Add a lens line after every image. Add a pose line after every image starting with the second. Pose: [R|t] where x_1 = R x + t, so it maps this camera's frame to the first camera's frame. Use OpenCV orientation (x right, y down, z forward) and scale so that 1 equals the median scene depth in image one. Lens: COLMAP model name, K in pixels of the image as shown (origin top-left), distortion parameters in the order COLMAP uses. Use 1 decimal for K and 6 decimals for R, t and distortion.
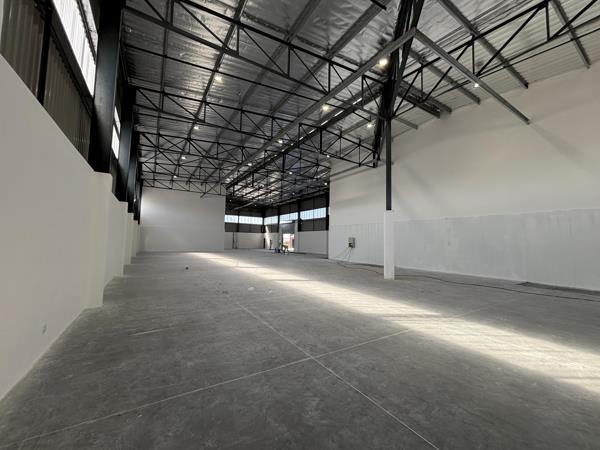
lens RADIAL K [[244.9, 0, 298.5], [0, 244.9, 242.5], [0, 0, 1]] dist [0.012829, 0.000073]
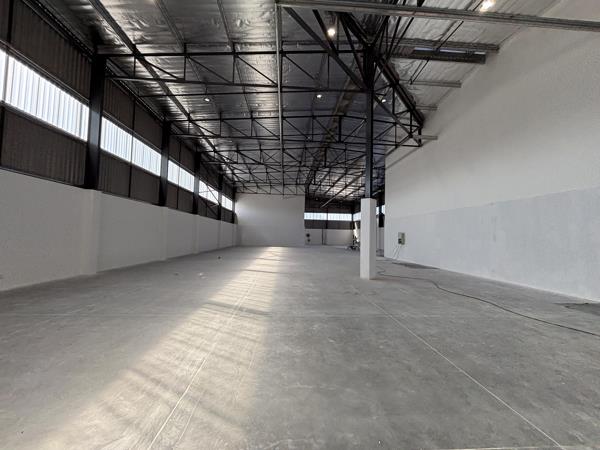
lens RADIAL K [[244.9, 0, 299.5], [0, 244.9, 237.1], [0, 0, 1]] dist [0.012829, 0.000073]
pose [[0.864637, 0.002921, -0.502389, 0.287299], [-0.008962, 0.999914, -0.009611, 0.006370], [0.502317, 0.012812, 0.864589, 0.070449]]
